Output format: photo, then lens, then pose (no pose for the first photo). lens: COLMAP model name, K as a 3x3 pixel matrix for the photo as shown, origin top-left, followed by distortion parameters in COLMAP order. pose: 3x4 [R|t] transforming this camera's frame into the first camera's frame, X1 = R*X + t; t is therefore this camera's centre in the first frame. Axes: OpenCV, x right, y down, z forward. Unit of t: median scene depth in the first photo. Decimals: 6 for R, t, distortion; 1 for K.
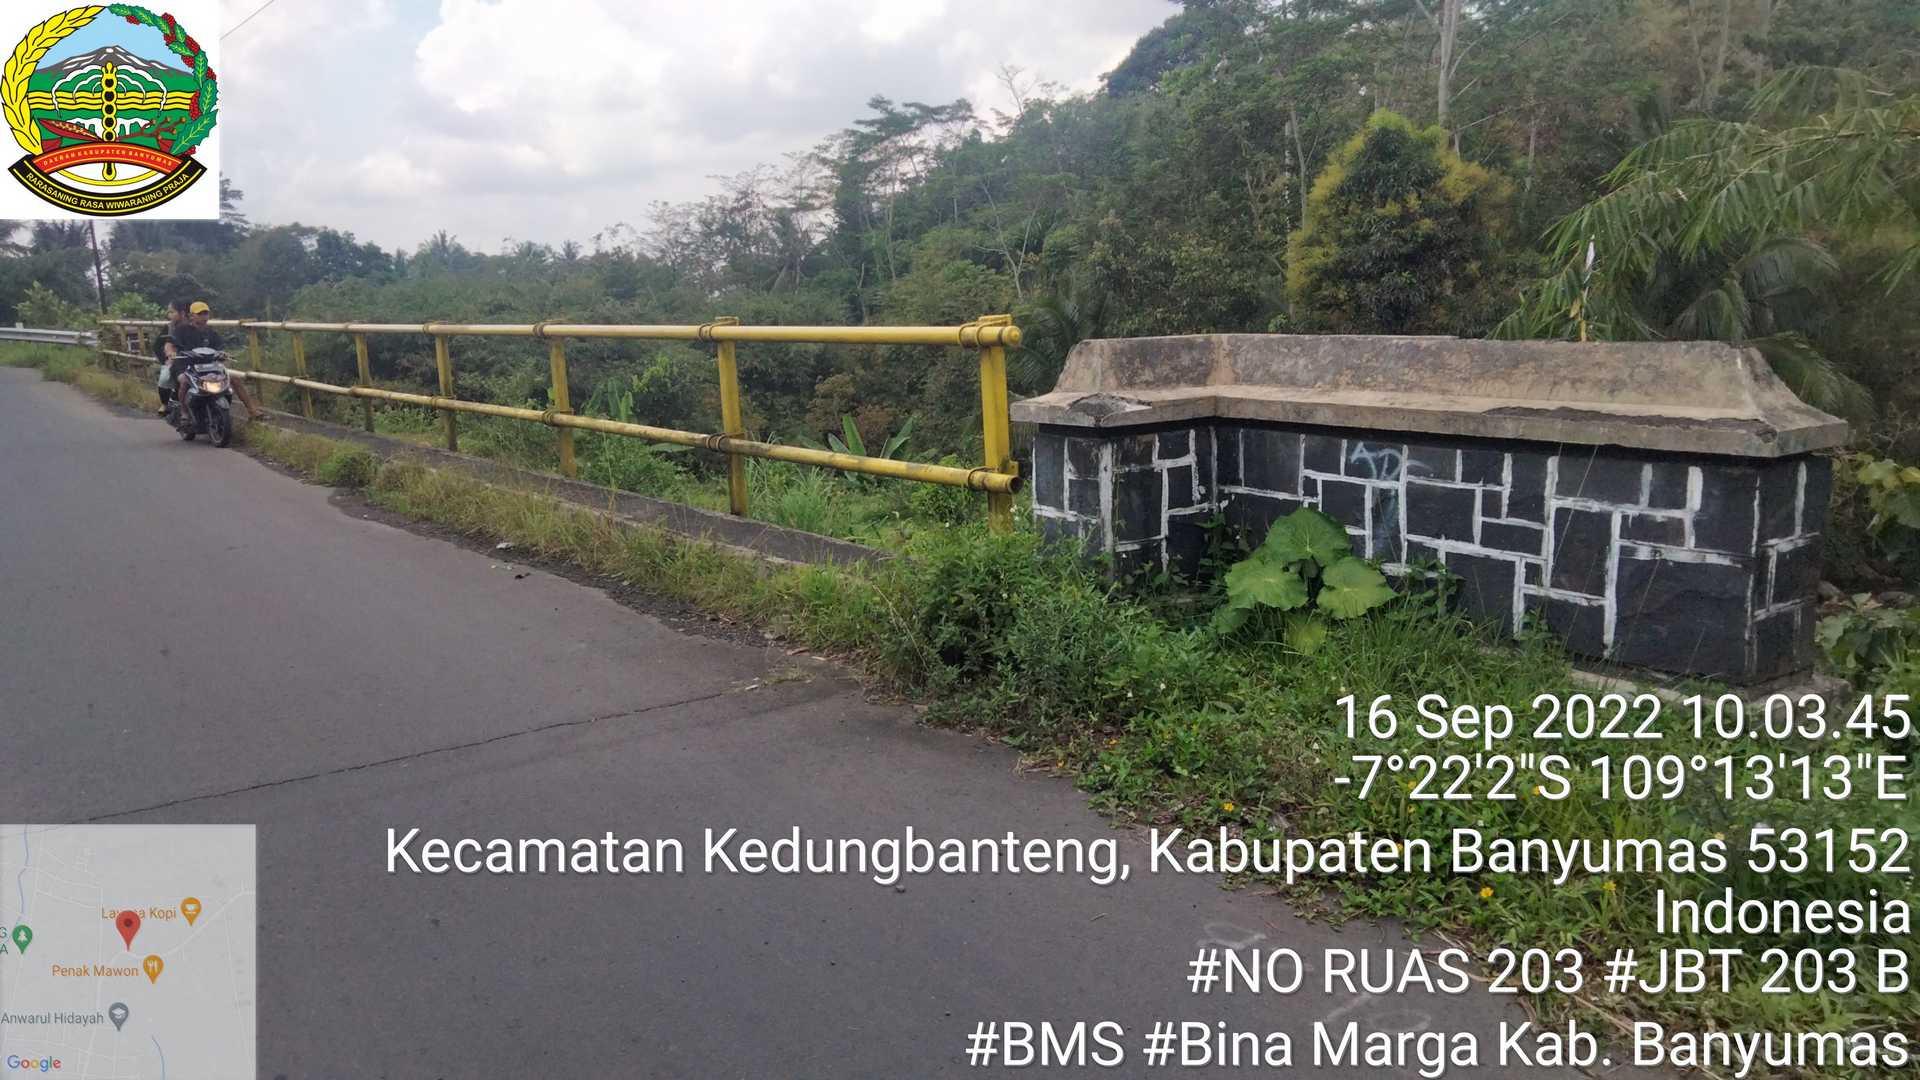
lens RADIAL K [[1427.9, 0, 951.6], [0, 1427.9, 549.3], [0, 0, 1]] dist [0.057723, -0.024960]
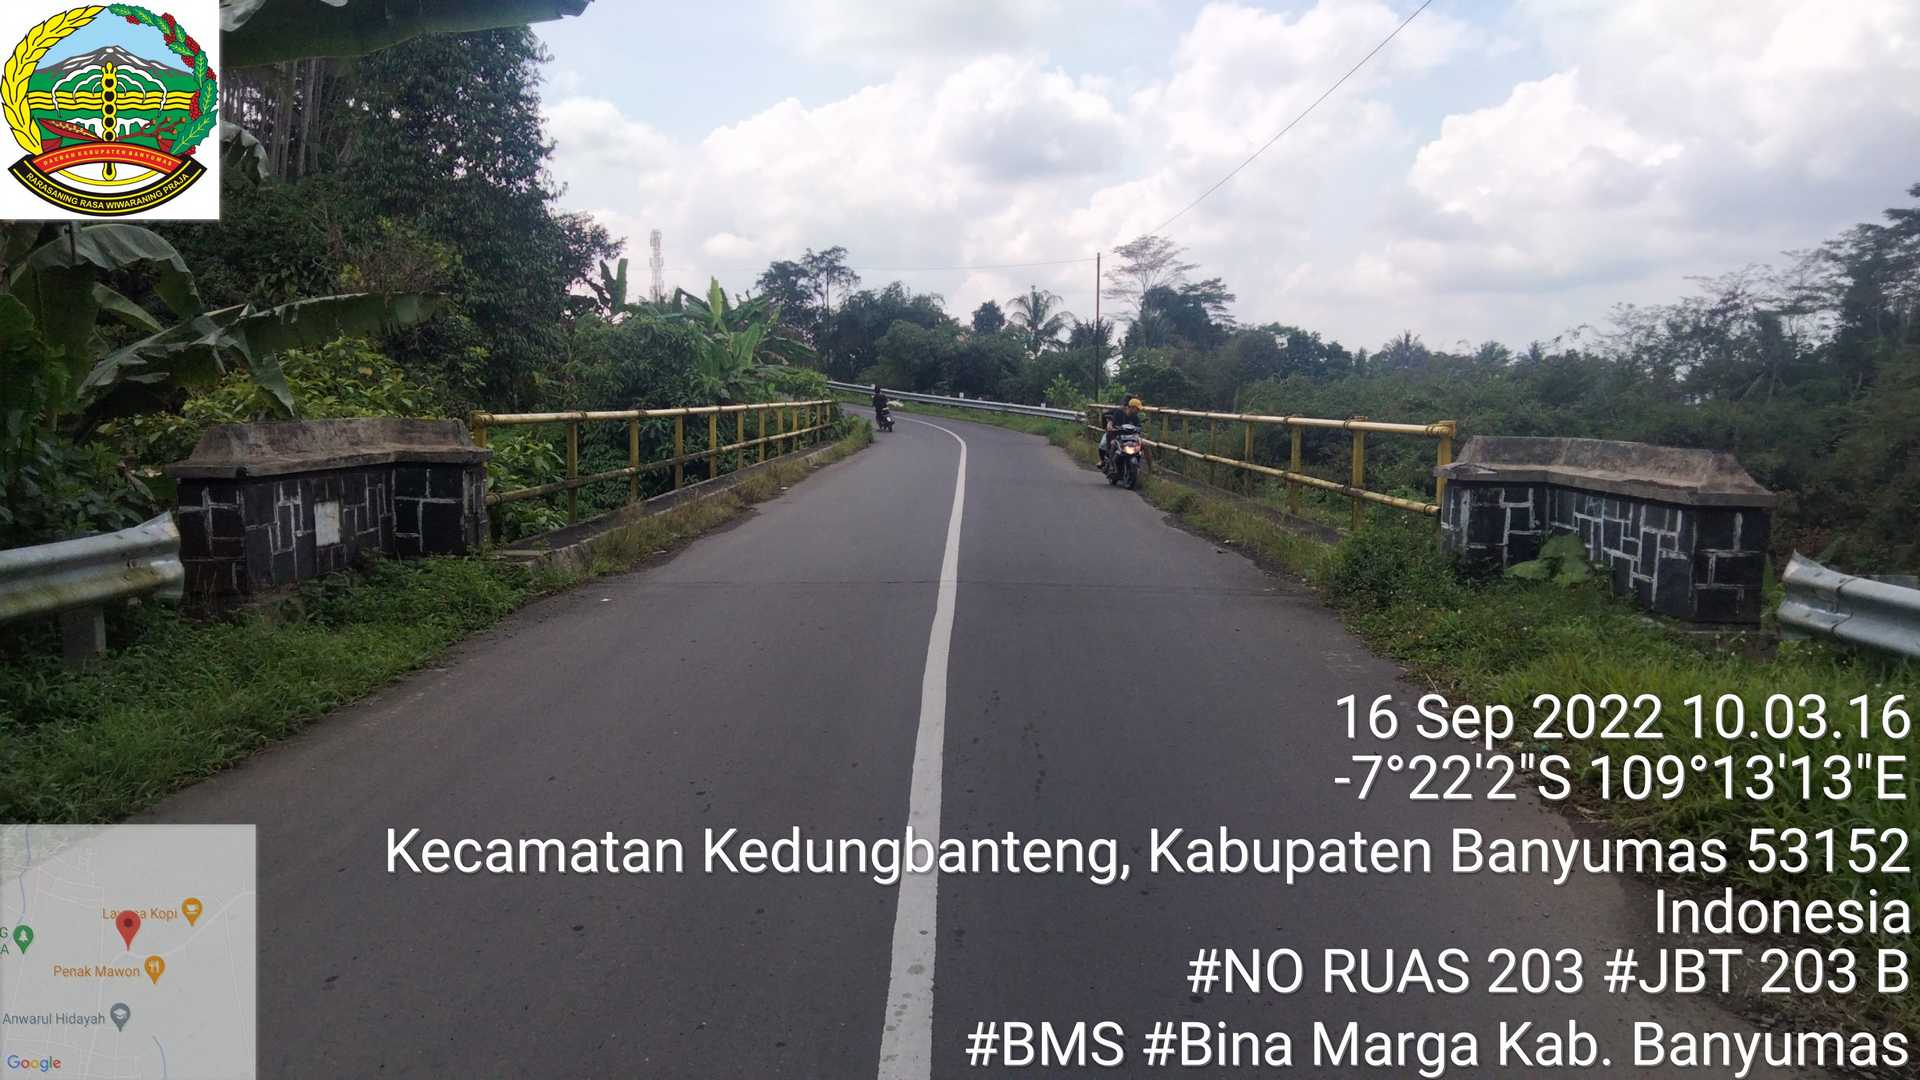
lens RADIAL K [[1427.9, 0, 951.6], [0, 1427.9, 549.3], [0, 0, 1]] dist [0.057723, -0.024960]
pose [[0.803947, 0.106735, -0.585044, 0.222306], [-0.145477, 0.989171, -0.019446, 0.045920], [0.576633, 0.100744, 0.810768, -0.303456]]
